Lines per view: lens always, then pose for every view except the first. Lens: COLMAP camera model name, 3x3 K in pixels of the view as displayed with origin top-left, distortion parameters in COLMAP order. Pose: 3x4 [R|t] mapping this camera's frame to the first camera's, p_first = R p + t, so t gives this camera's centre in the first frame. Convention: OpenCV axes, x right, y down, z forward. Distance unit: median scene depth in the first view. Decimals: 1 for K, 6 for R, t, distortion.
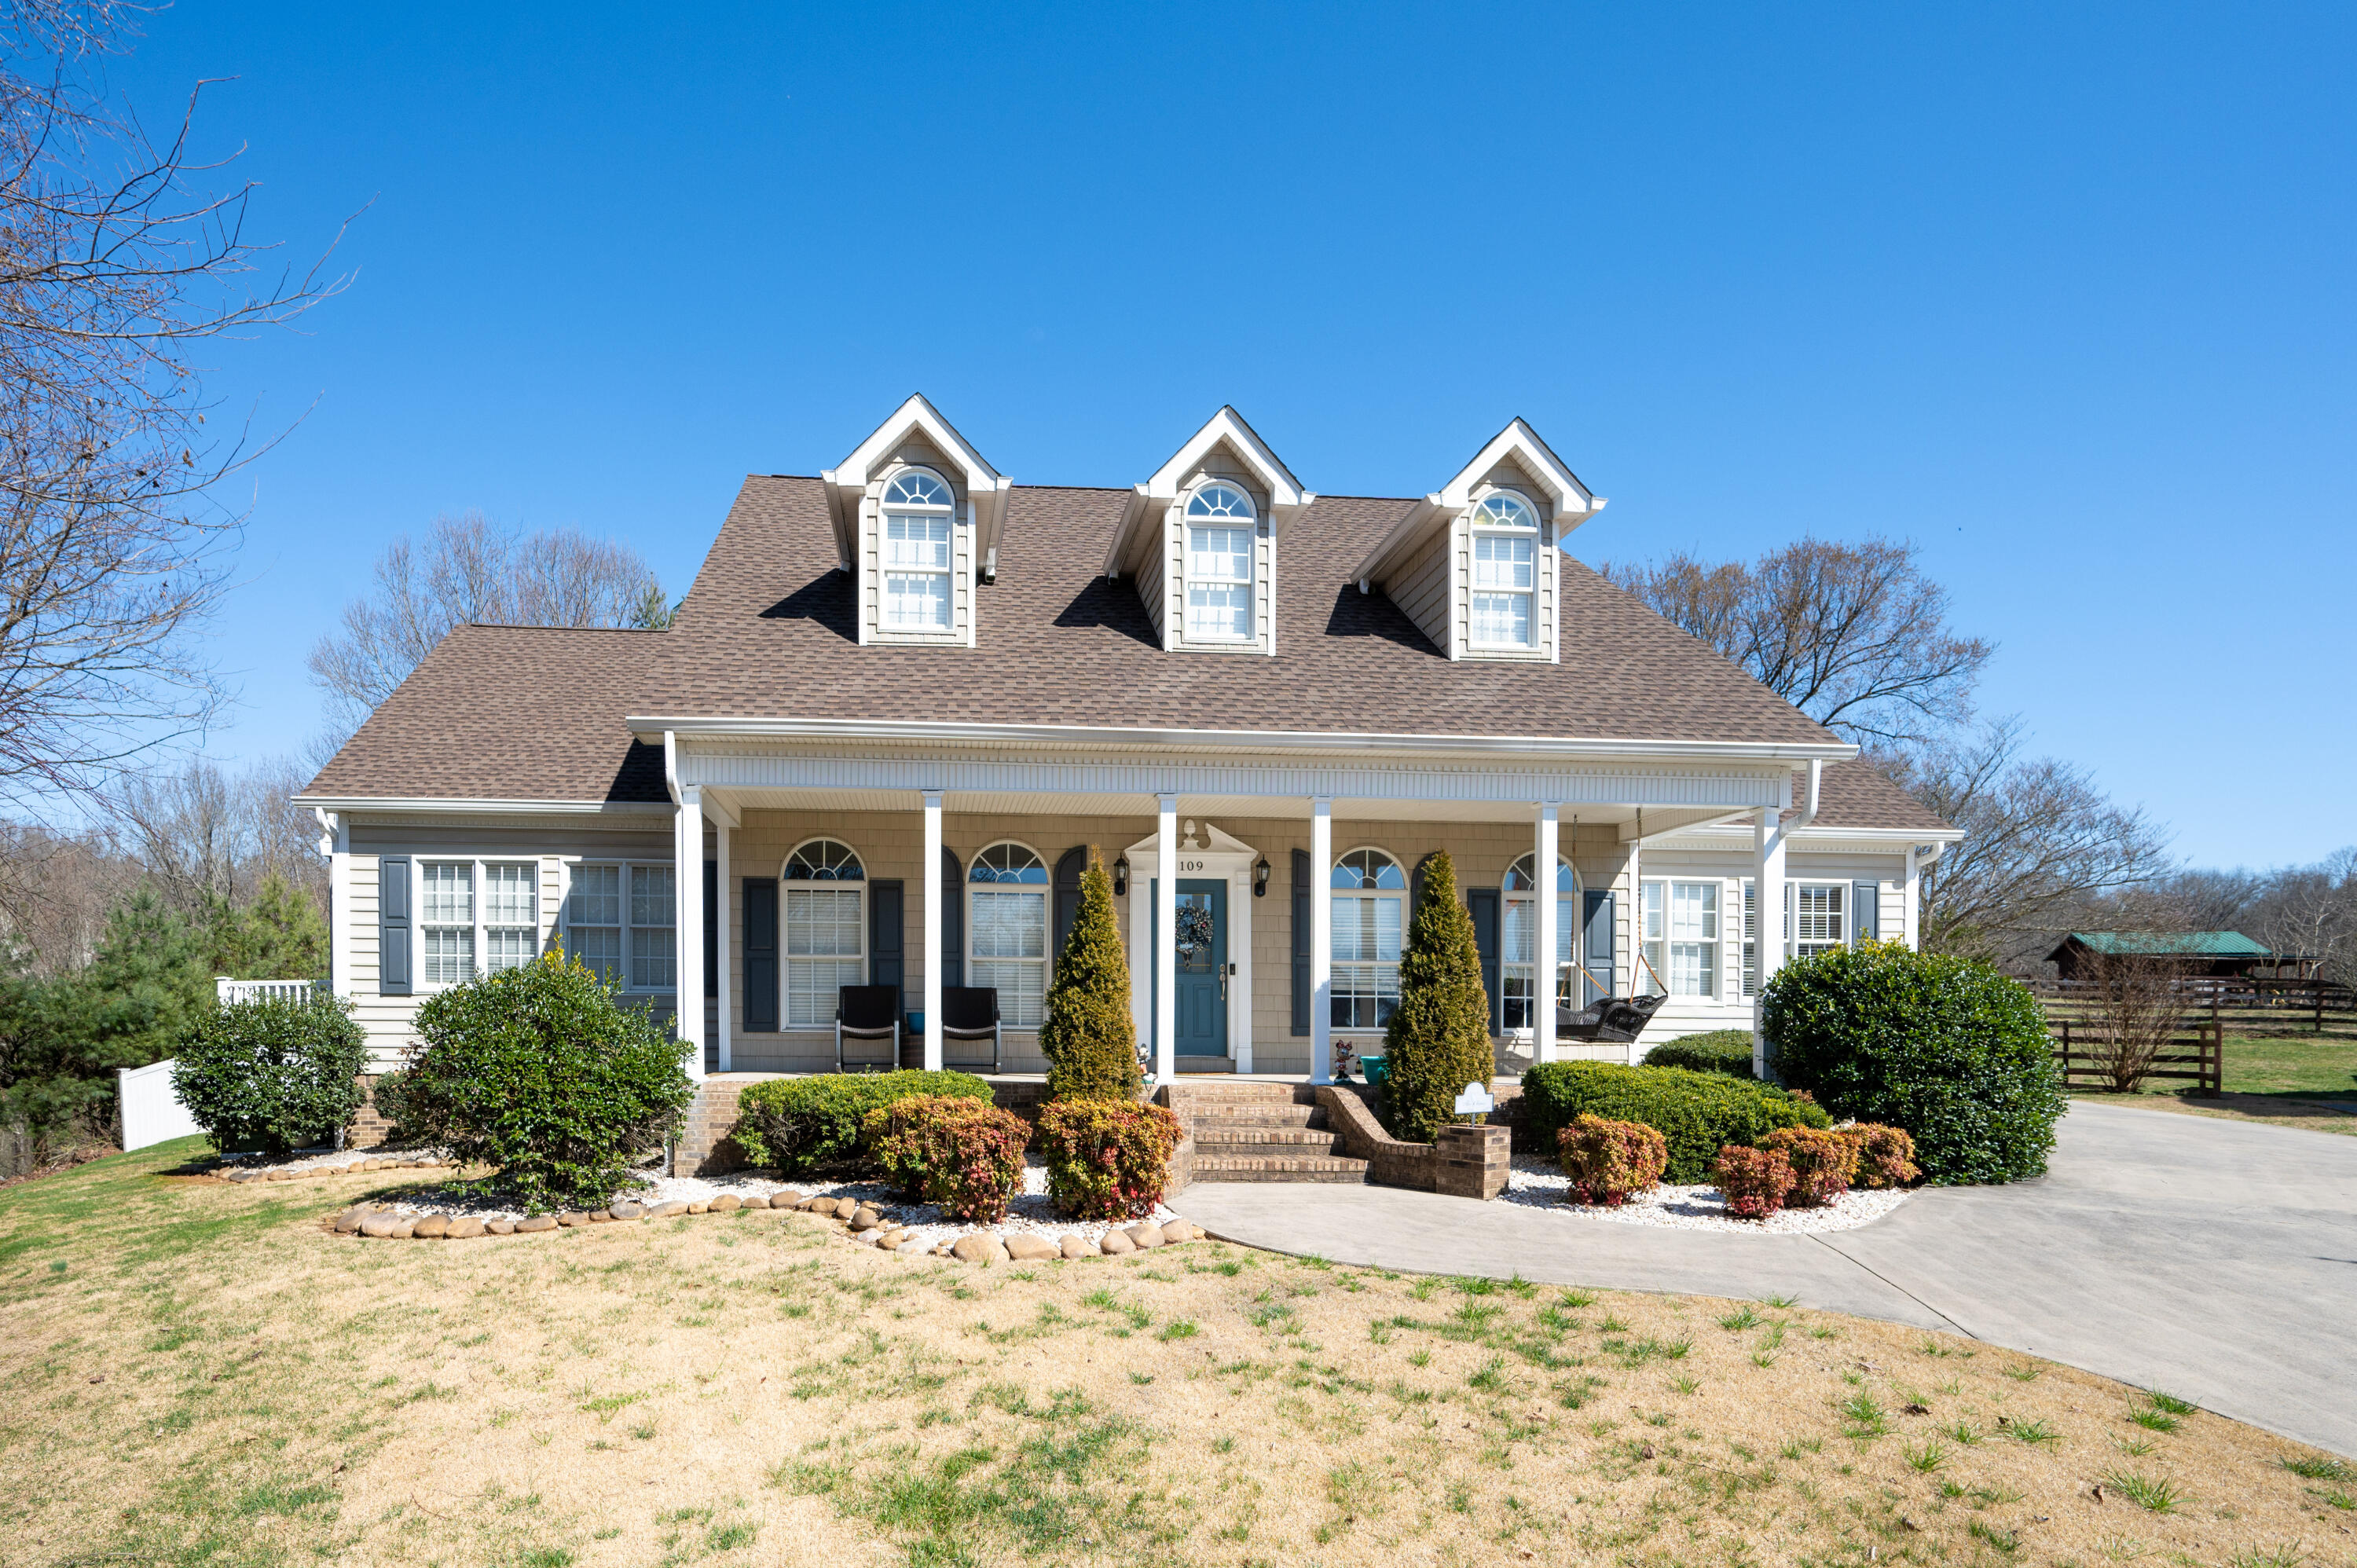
lens RADIAL K [[1288.2, 0, 846.2], [0, 1288.2, 939.6], [0, 0, 1]] dist [-0.003498, 0.001851]
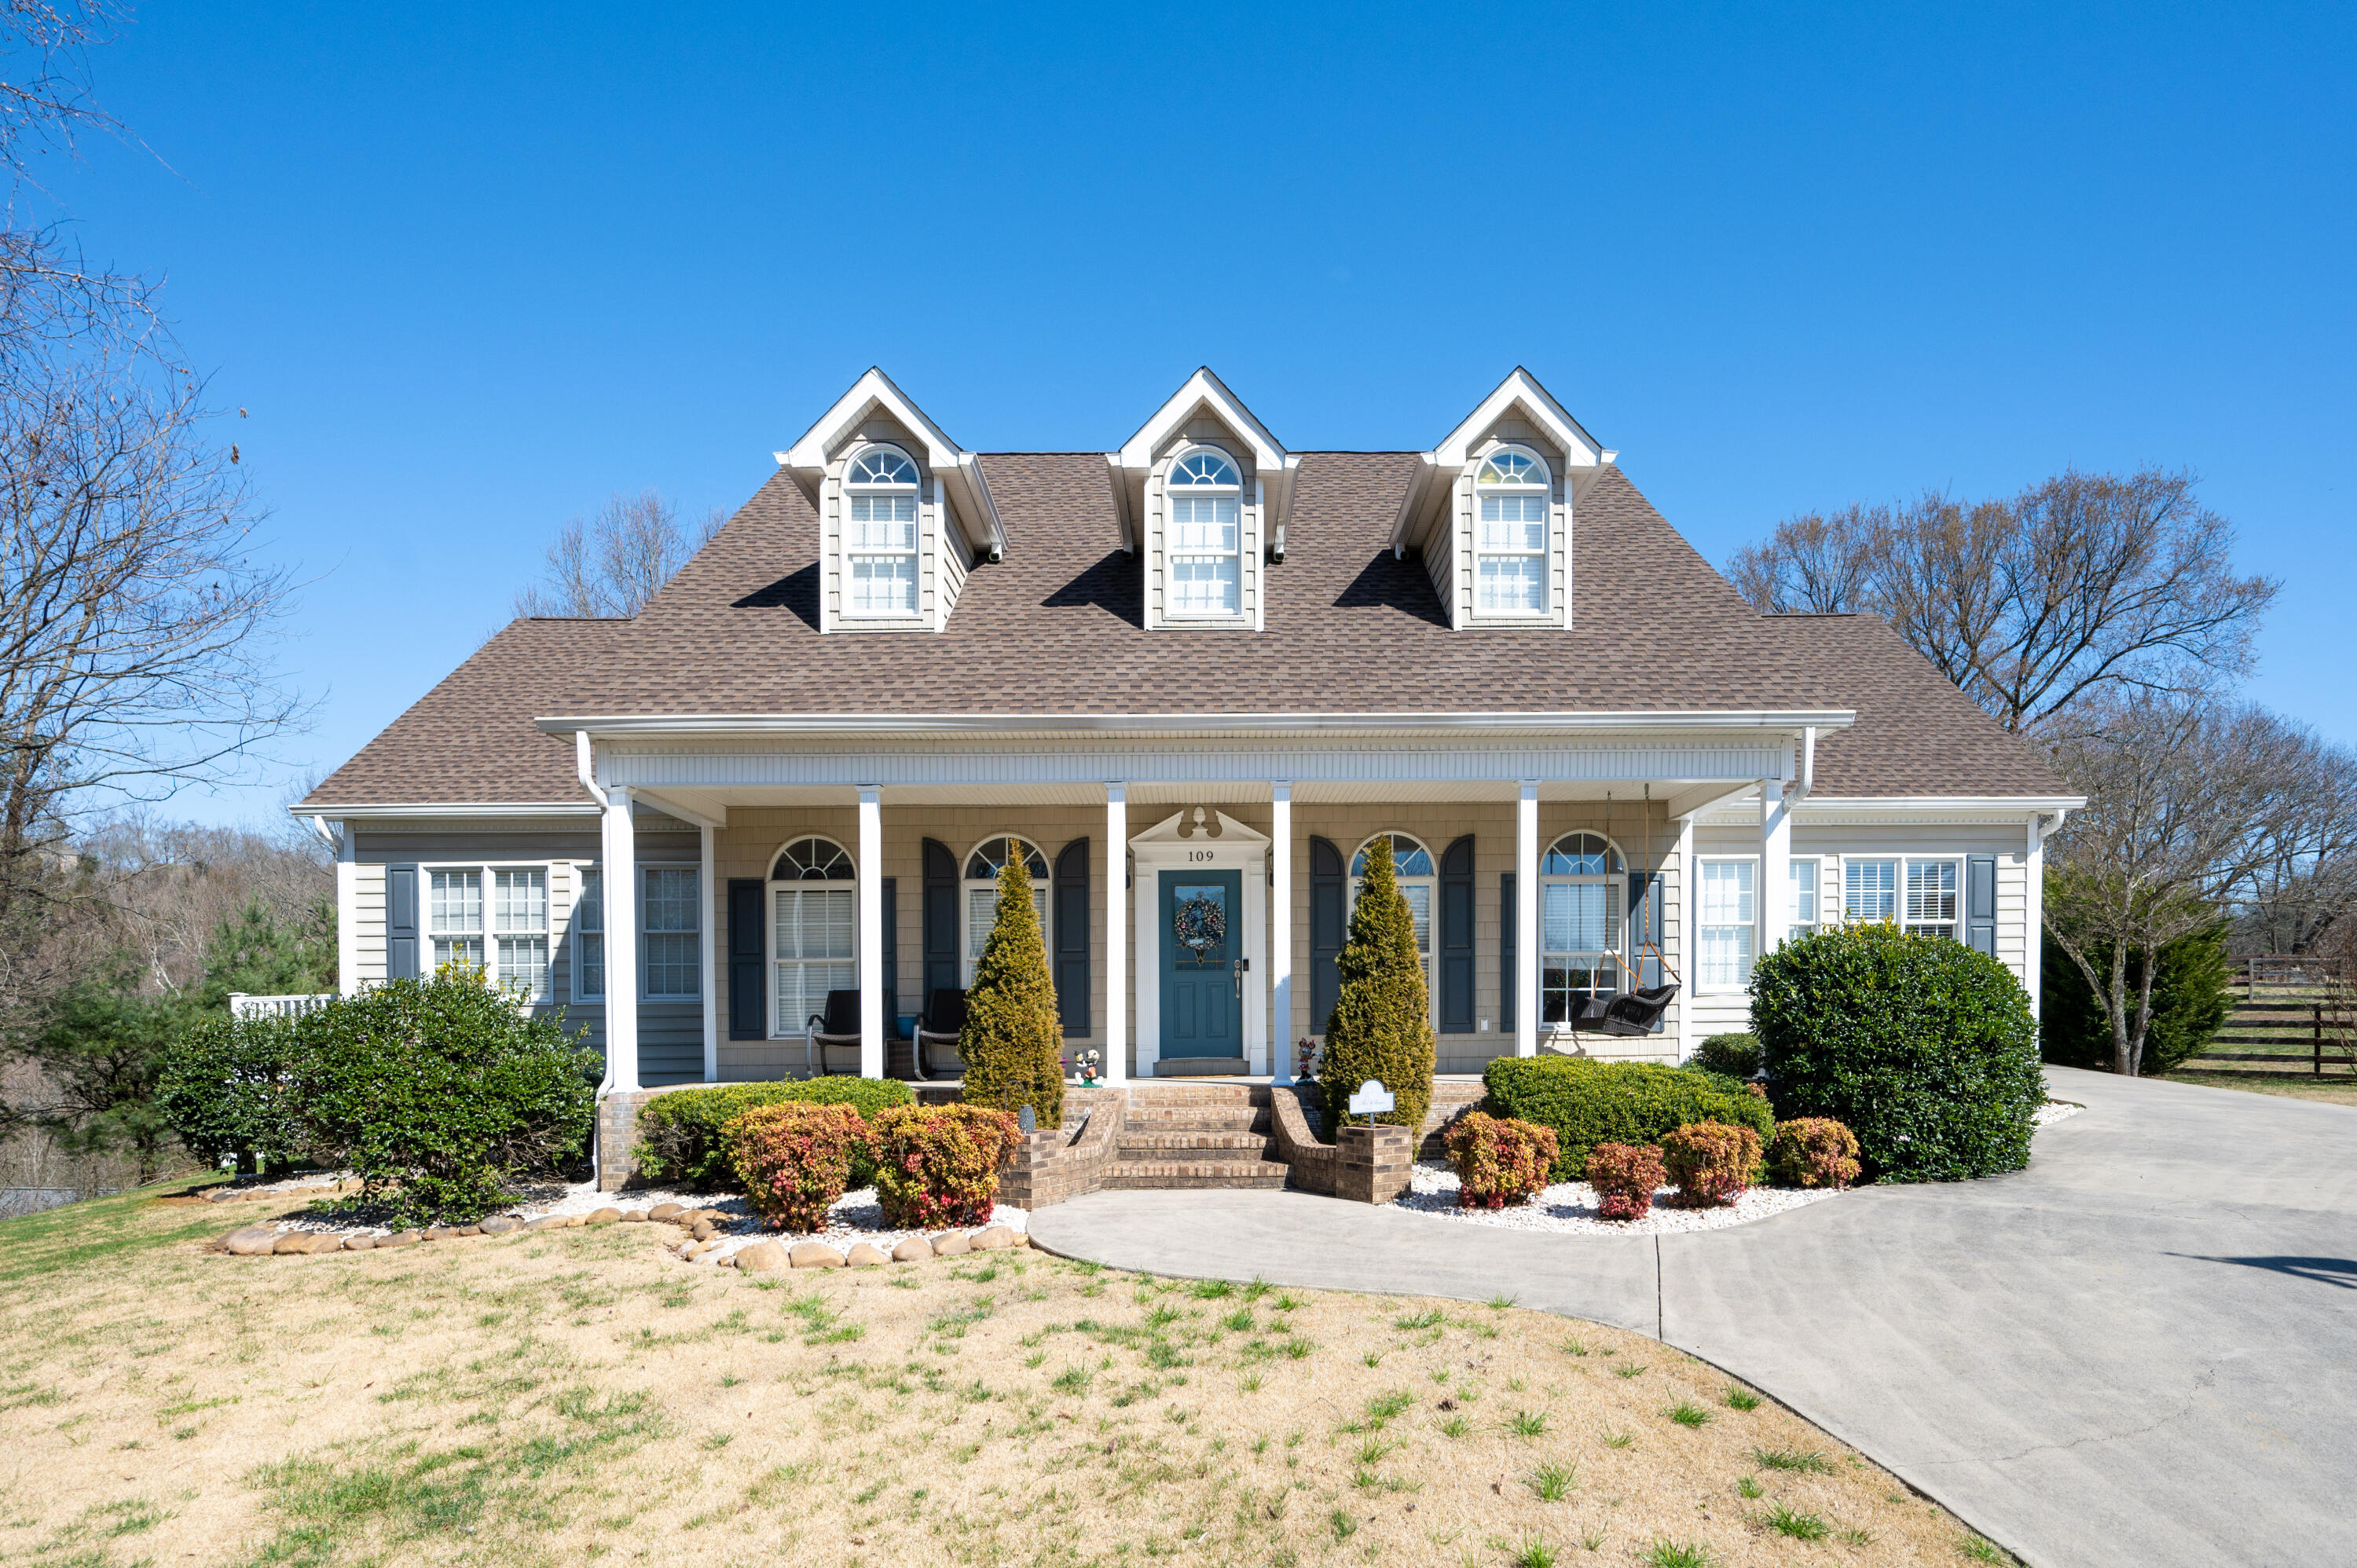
lens RADIAL K [[1406.2, 0, 1084.1], [0, 1406.2, 942.4], [0, 0, 1]] dist [0.002503, -0.003597]
pose [[0.998739, -0.020090, -0.046015, 0.240419], [0.020218, 0.999793, 0.002300, 0.001853], [0.045959, -0.003228, 0.998938, -0.032482]]
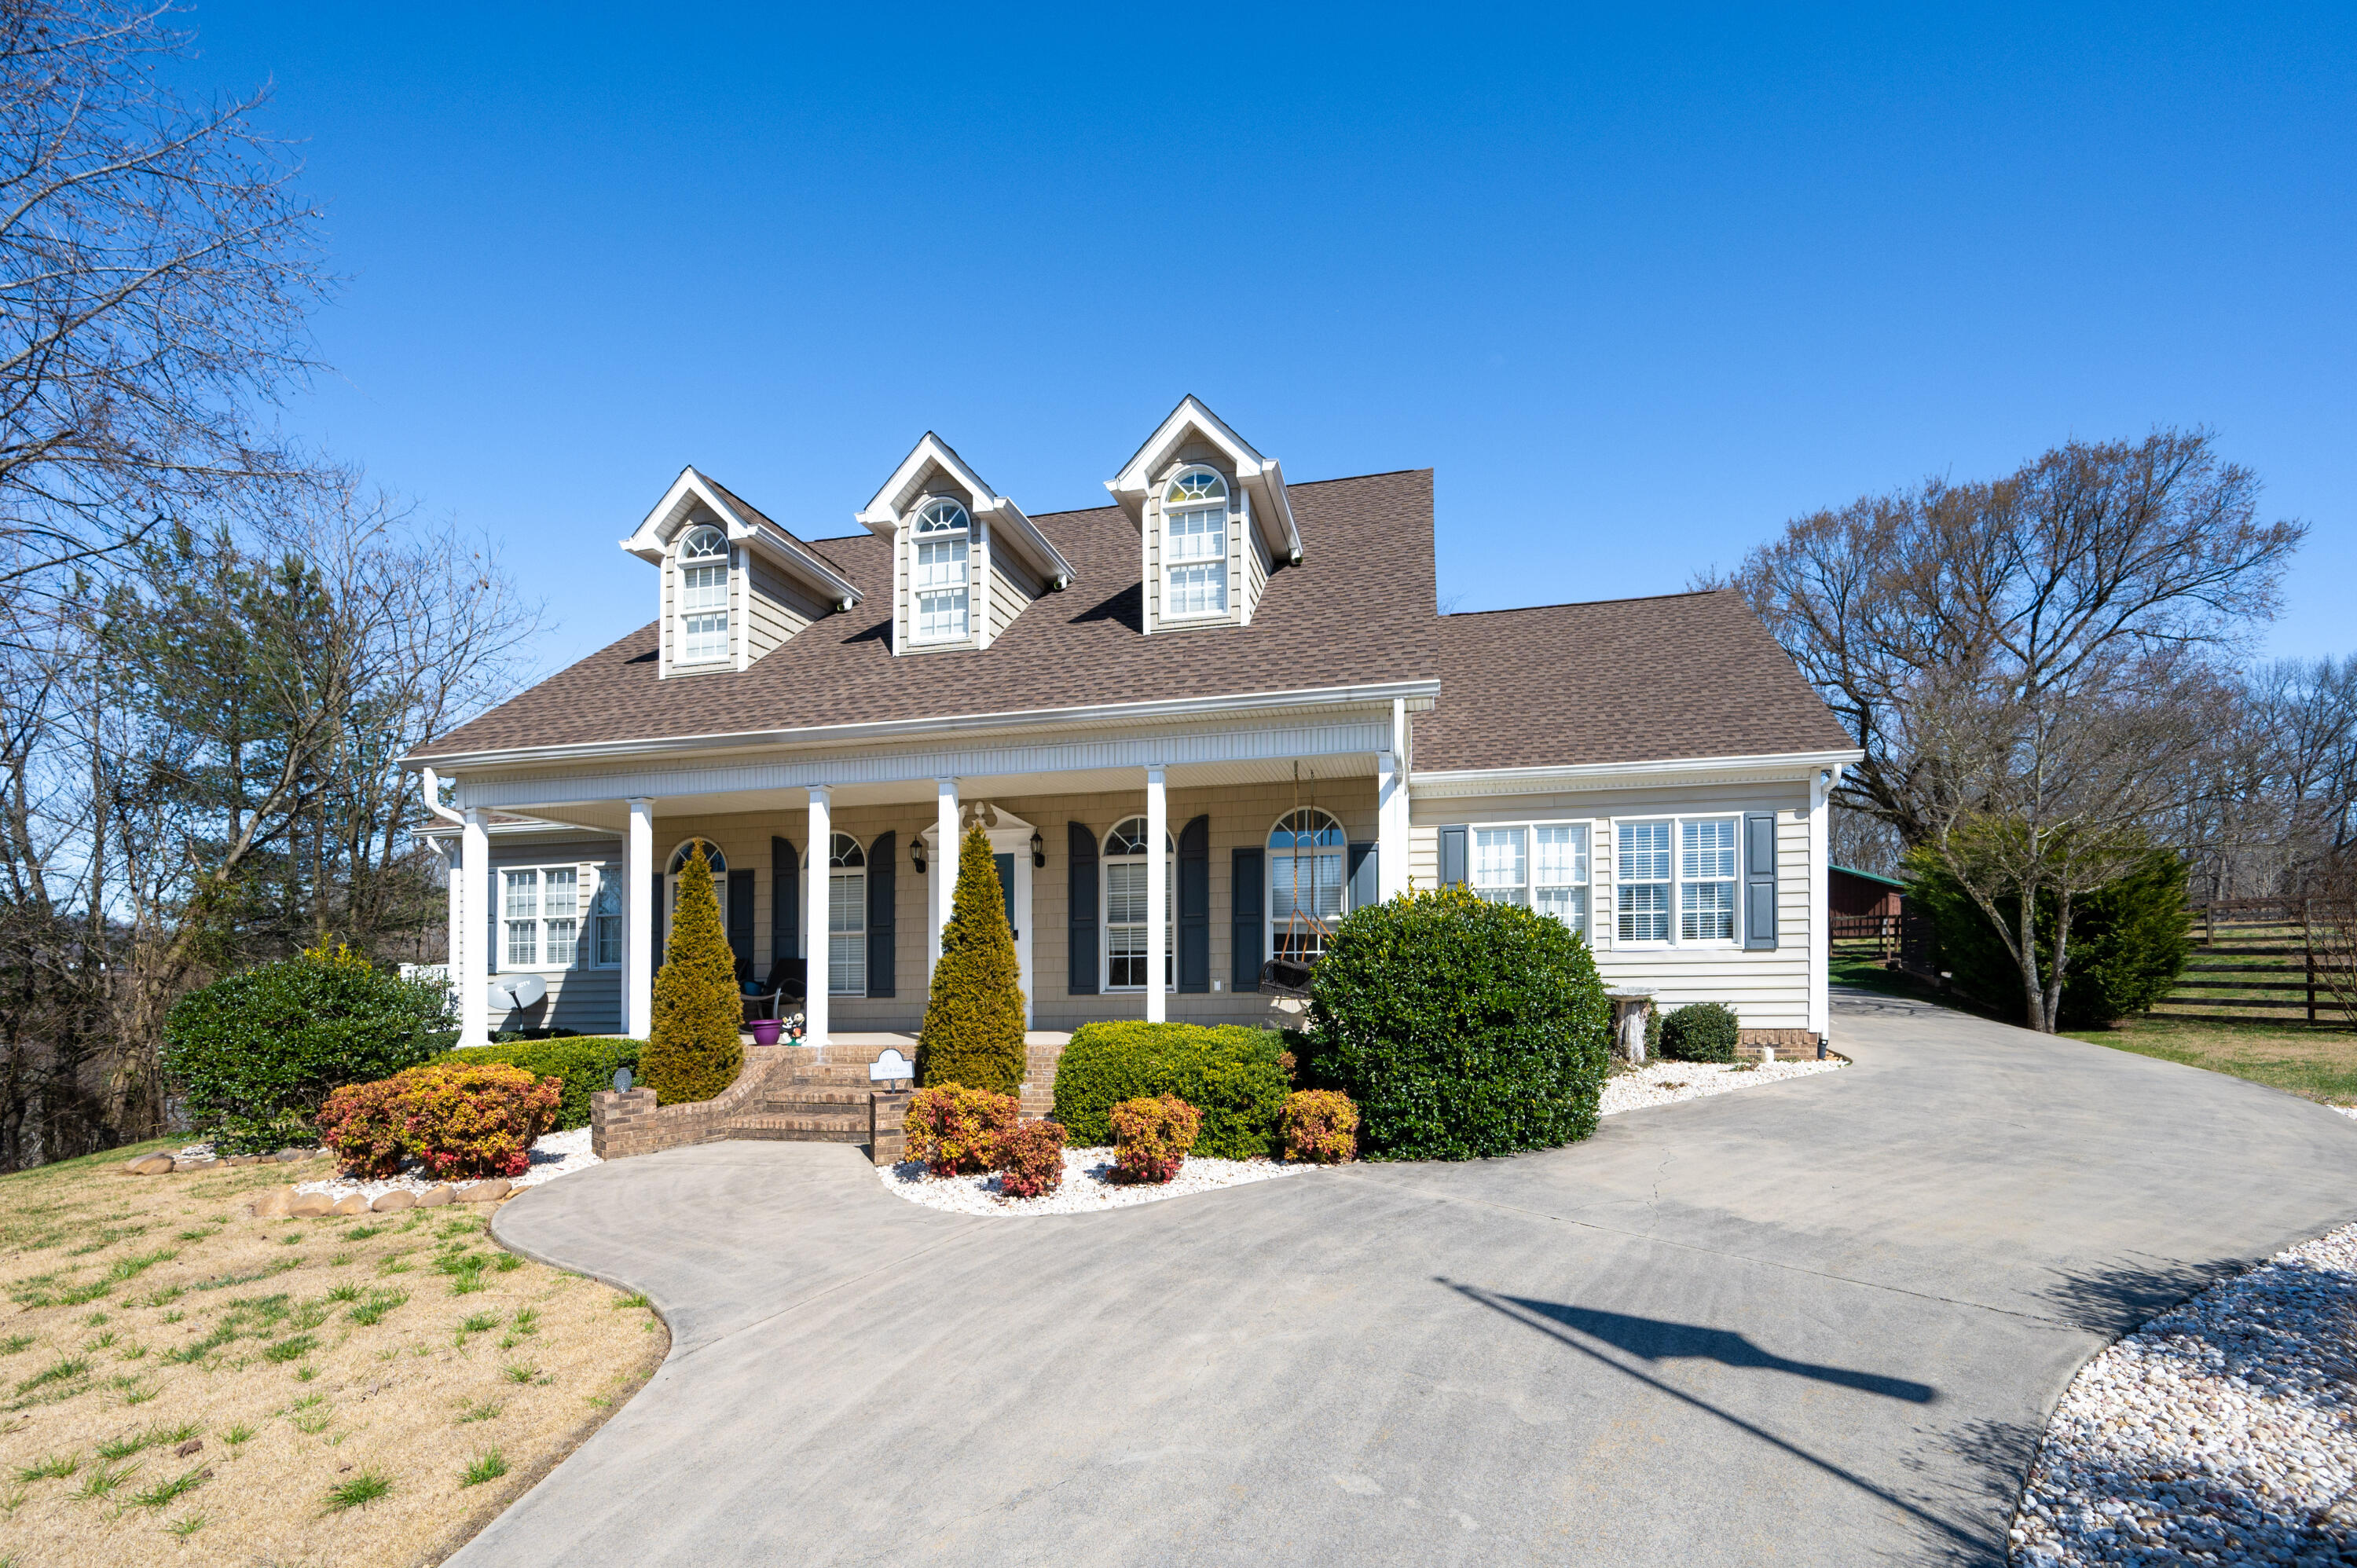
lens RADIAL K [[1038.6, 0, 1133.6], [0, 1038.6, 880.6], [0, 0, 1]] dist [-0.000996, -0.000198]
pose [[0.960563, -0.048759, -0.273753, 0.670806], [0.043465, 0.998733, -0.025377, 0.003670], [0.274644, 0.012477, 0.961465, 0.184267]]
